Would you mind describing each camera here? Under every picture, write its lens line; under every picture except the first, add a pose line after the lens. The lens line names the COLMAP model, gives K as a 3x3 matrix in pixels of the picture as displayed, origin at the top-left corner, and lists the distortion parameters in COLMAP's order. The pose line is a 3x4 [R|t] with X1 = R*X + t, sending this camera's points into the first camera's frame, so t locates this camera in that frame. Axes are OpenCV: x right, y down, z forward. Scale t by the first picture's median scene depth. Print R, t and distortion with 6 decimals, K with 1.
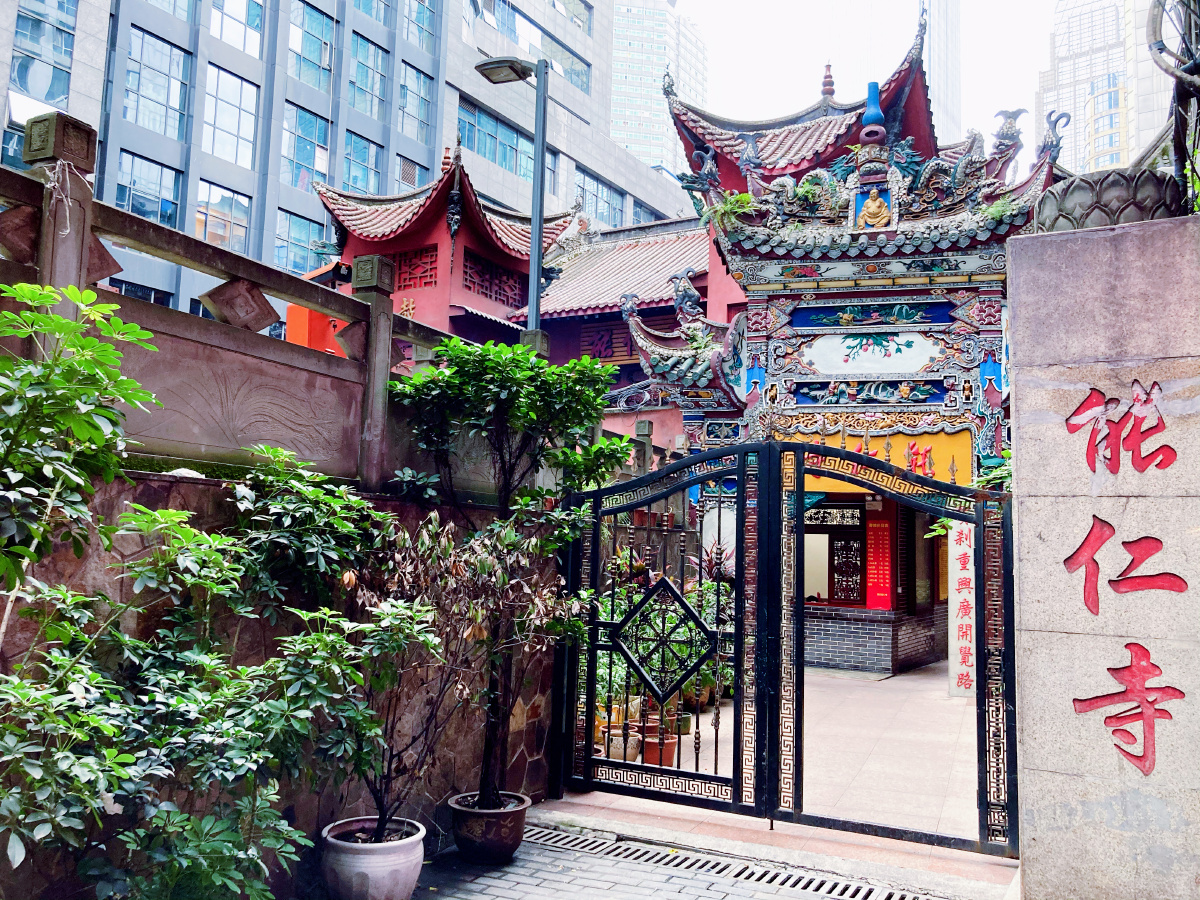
lens RADIAL K [[986.8, 0, 600.0], [0, 986.8, 450.0], [0, 0, 1]] dist [0.122414, -0.373771]
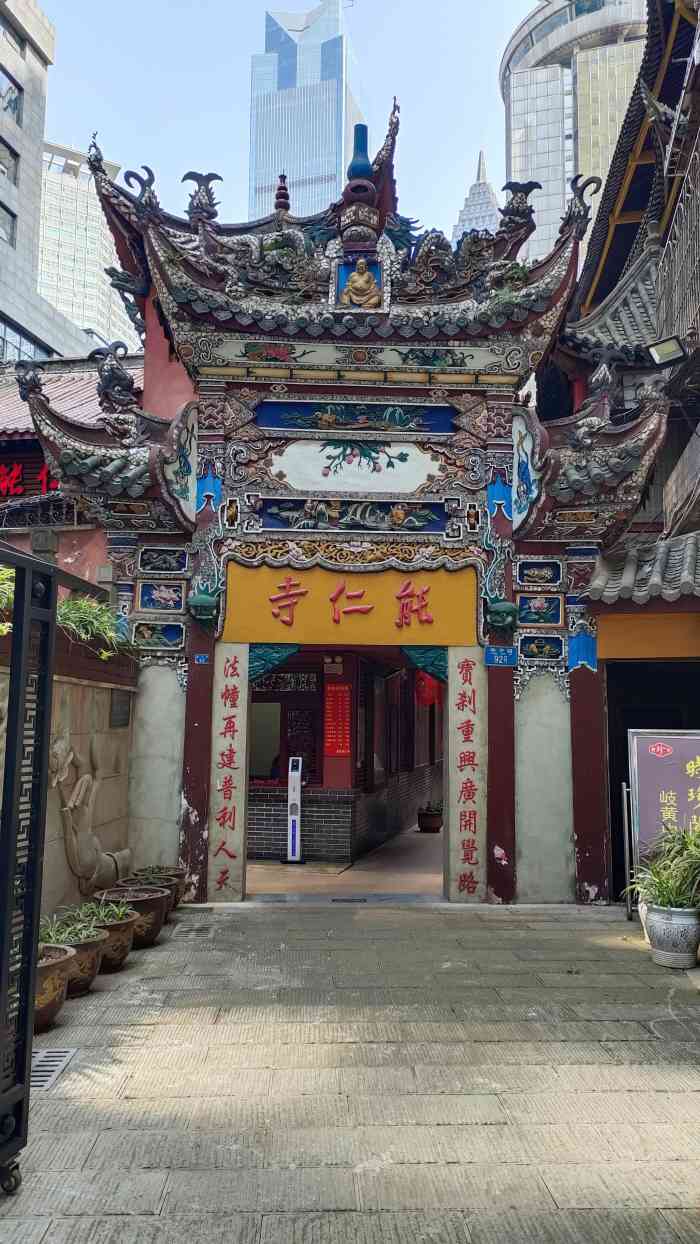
lens RADIAL K [[925.6, 0, 350.0], [0, 925.6, 622.0], [0, 0, 1]] dist [0.054452, -0.001796]
pose [[0.944478, 0.018862, 0.328032, 0.031183], [-0.016250, 0.999811, -0.010704, 0.032250], [-0.328172, 0.004779, 0.944606, 0.313302]]
